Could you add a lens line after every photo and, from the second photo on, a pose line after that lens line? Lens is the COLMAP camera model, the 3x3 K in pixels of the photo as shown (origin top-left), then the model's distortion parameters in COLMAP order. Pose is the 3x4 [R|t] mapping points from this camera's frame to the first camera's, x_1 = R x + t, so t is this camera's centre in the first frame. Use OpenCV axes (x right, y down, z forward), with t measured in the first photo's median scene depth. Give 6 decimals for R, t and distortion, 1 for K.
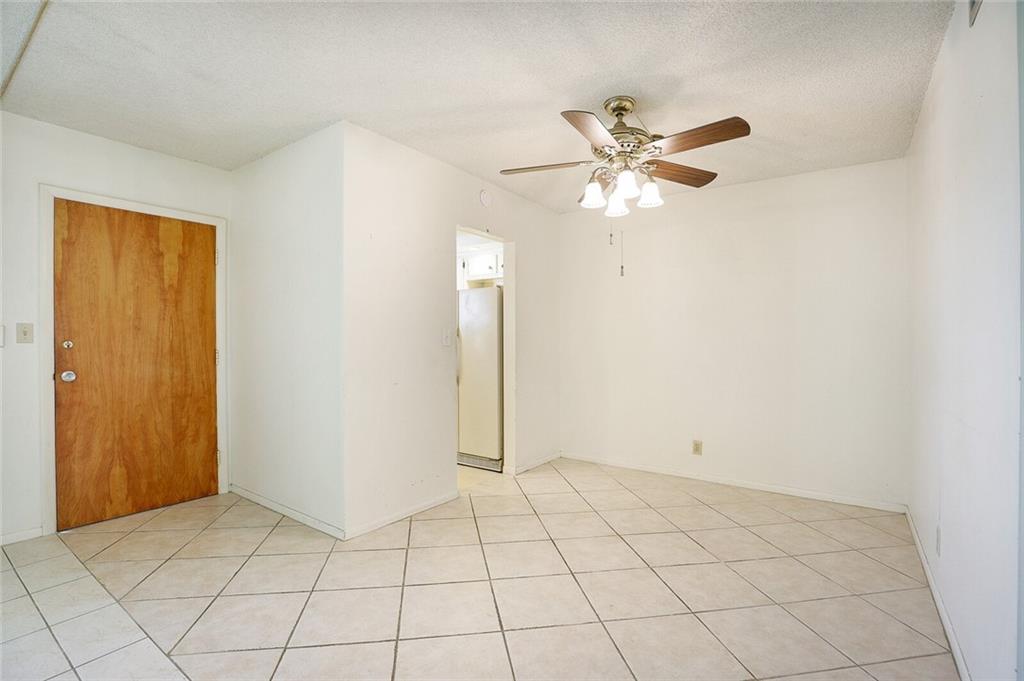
lens RADIAL K [[472.9, 0, 508.3], [0, 472.9, 346.6], [0, 0, 1]] dist [-0.034982, 0.005513]
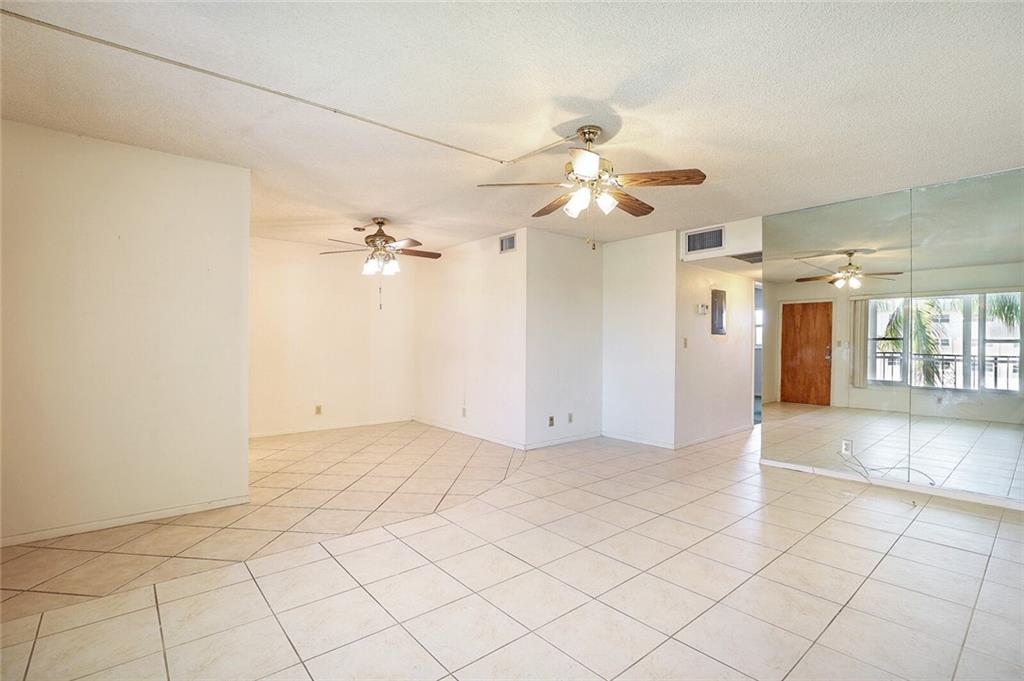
lens RADIAL K [[472.9, 0, 508.3], [0, 472.9, 346.6], [0, 0, 1]] dist [-0.034982, 0.005513]
pose [[0.234994, -0.012341, 0.971919, -1.222493], [0.009016, 0.999904, 0.010516, -0.008034], [-0.971955, 0.006291, 0.235083, 0.025688]]
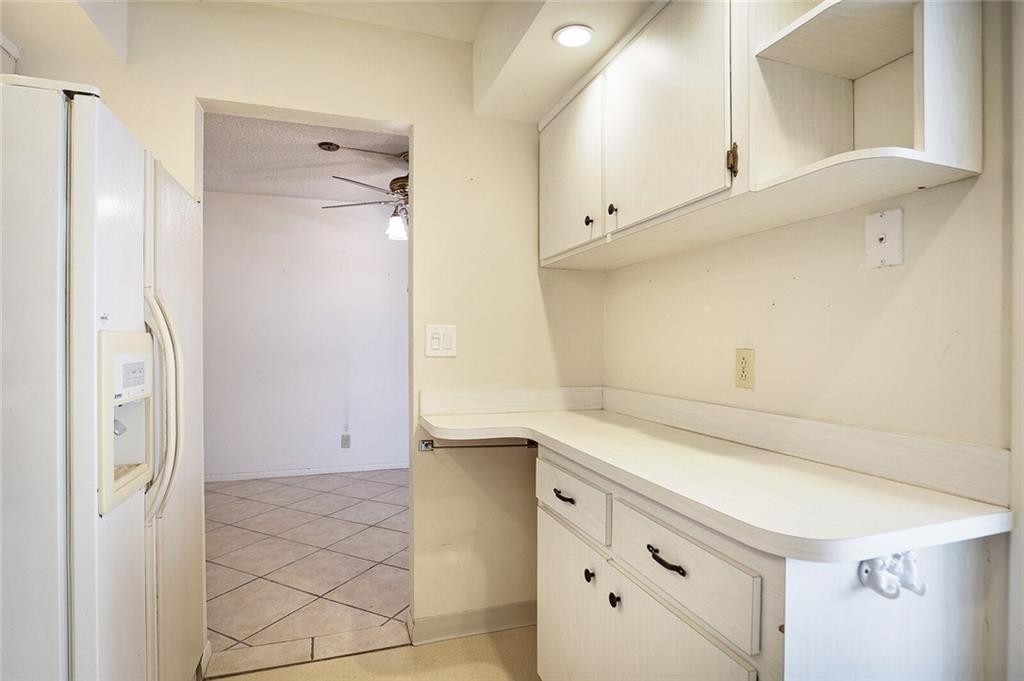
lens RADIAL K [[513.6, 0, 506.0], [0, 513.6, 343.9], [0, 0, 1]] dist [-0.002411, -0.000381]
pose [[-0.816480, -0.008685, 0.577308, -0.622214], [-0.000171, 0.999890, 0.014801, -0.025441], [-0.577374, 0.011986, -0.816392, 1.576411]]
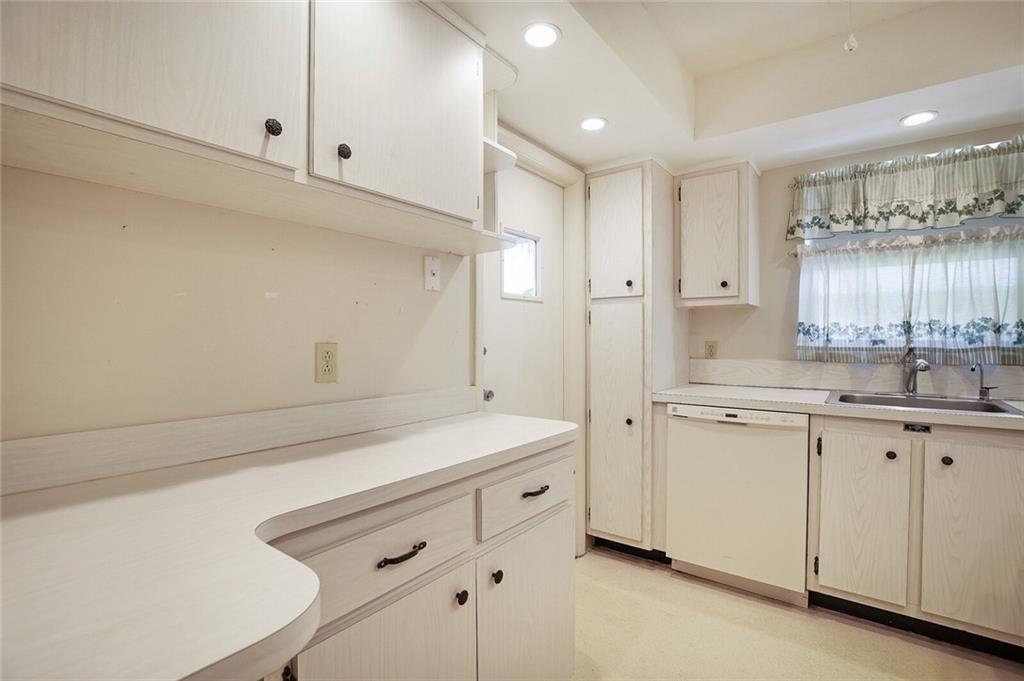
lens RADIAL K [[472.9, 0, 508.3], [0, 472.9, 346.6], [0, 0, 1]] dist [-0.034982, 0.005513]
pose [[-0.028603, 0.008827, -0.999552, -0.097671], [-0.009359, 0.999915, 0.009098, -0.016181], [0.999547, 0.009615, -0.028518, 1.238515]]
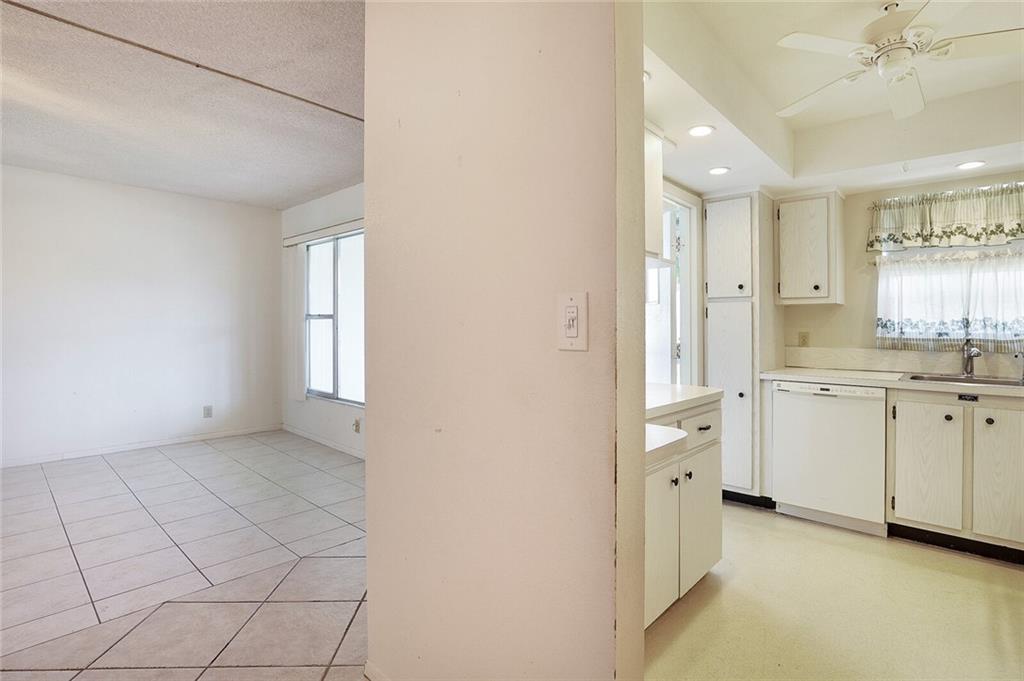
lens RADIAL K [[496.5, 0, 533.6], [0, 496.5, 318.8], [0, 0, 1]] dist [-0.028108, 0.001905]
pose [[-0.087553, -0.023685, -0.995878, 0.186905], [-0.019230, 0.999571, -0.022082, -0.016051], [0.995974, 0.017217, -0.087971, 1.077048]]
